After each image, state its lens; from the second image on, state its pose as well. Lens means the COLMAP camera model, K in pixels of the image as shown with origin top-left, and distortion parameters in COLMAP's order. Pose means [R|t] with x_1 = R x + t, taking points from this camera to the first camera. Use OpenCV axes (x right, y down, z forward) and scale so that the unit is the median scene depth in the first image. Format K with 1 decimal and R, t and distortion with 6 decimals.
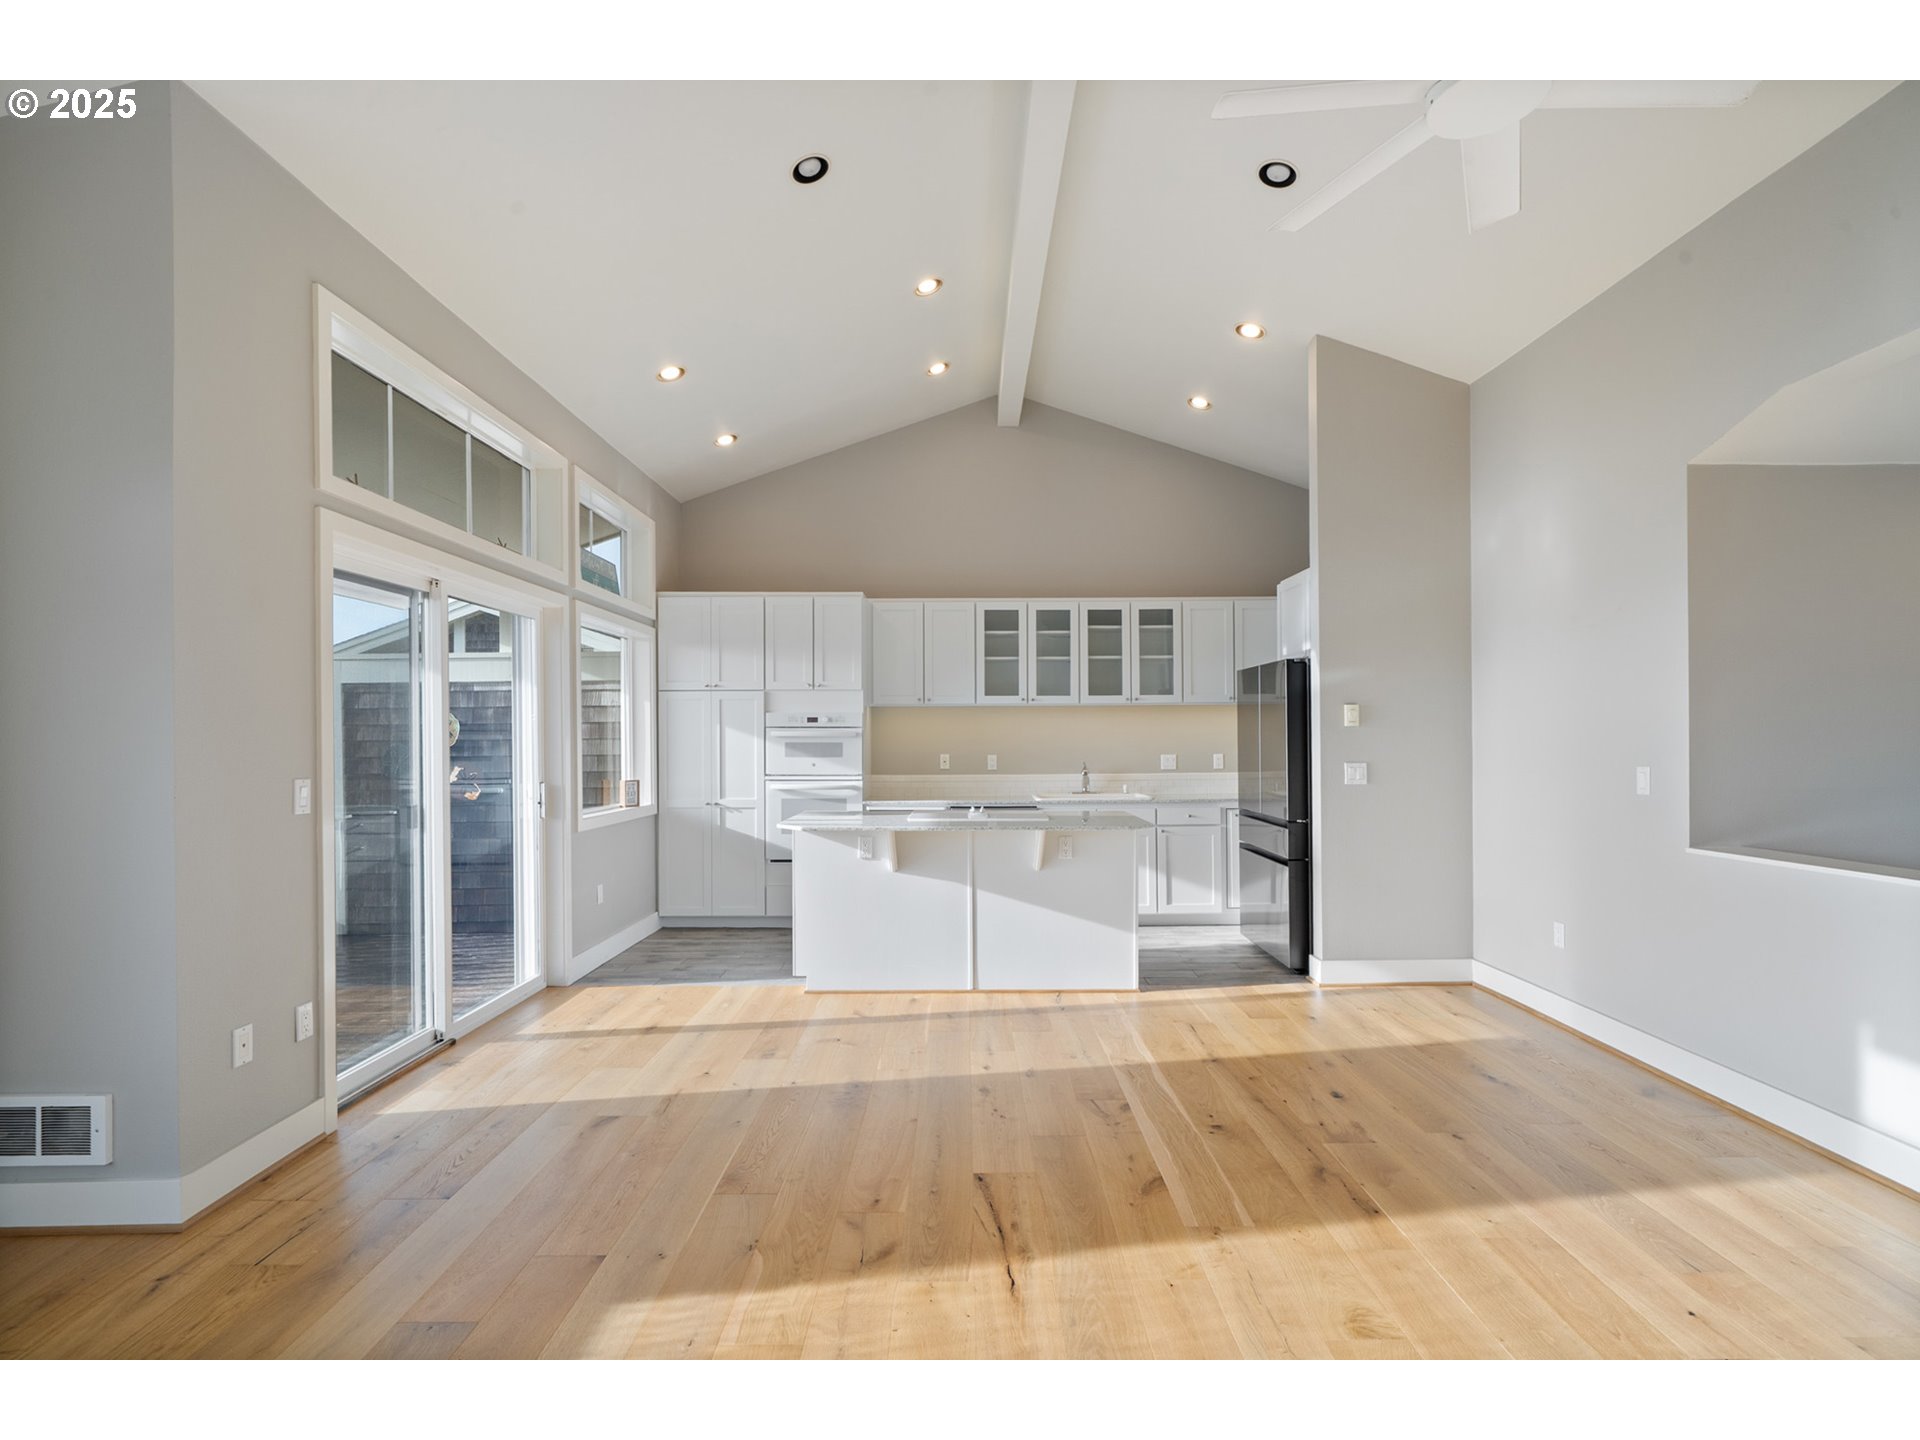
lens RADIAL K [[899.6, 0, 965.0], [0, 899.6, 742.1], [0, 0, 1]] dist [-0.001454, -0.000192]
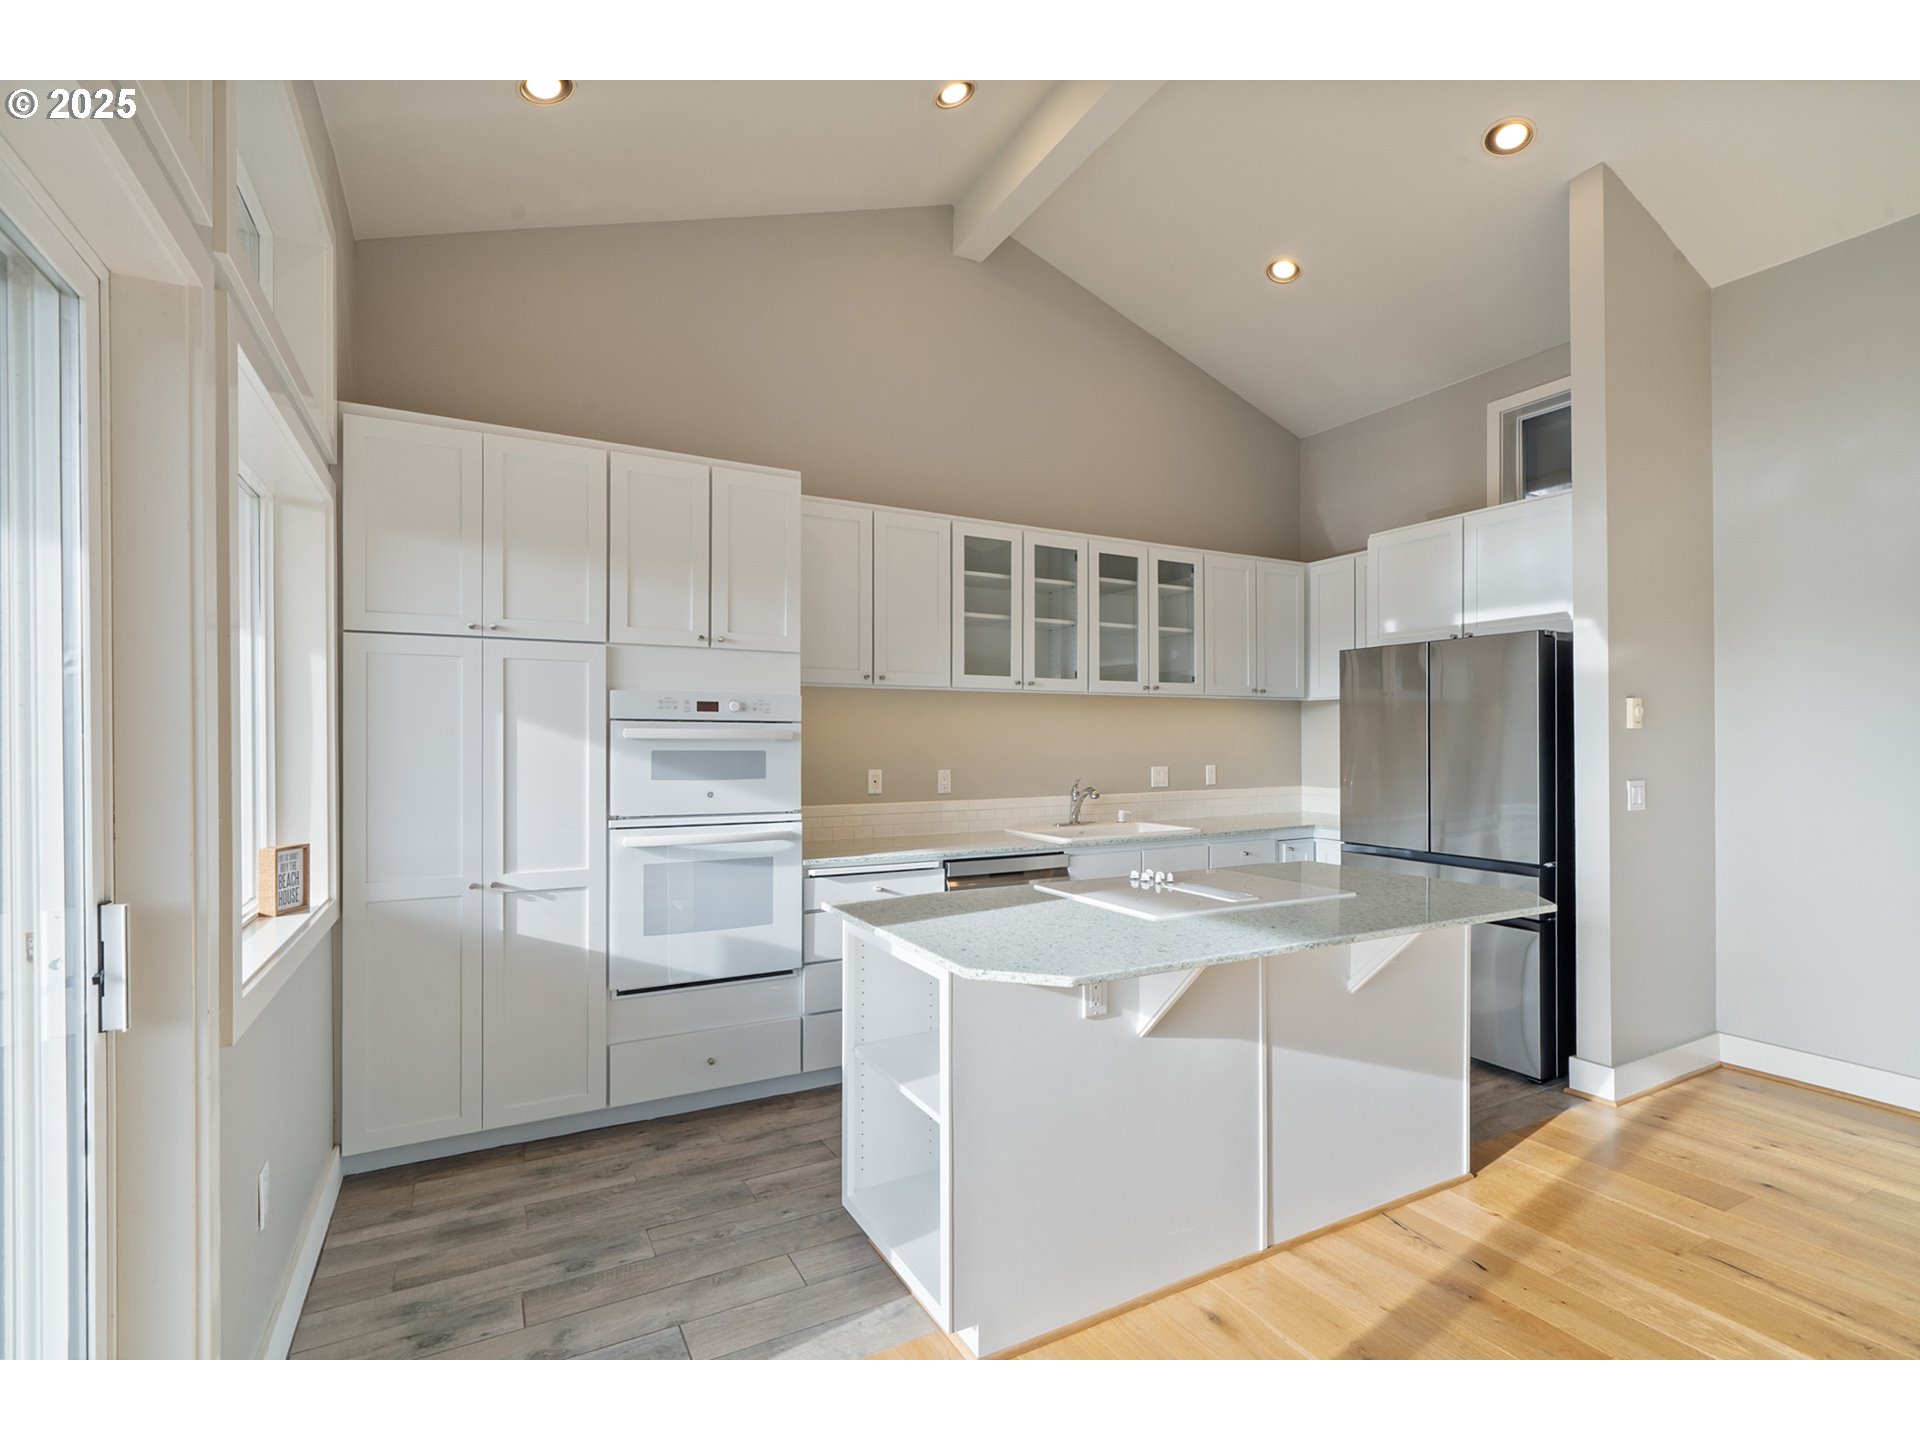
lens RADIAL K [[892.8, 0, 965.3], [0, 892.8, 743.5], [0, 0, 1]] dist [0.002393, -0.000039]
pose [[0.879244, 0.002617, 0.476364, -0.282134], [-0.001286, 0.999994, -0.003120, -0.002427], [-0.476370, 0.002131, 0.879242, 0.484236]]
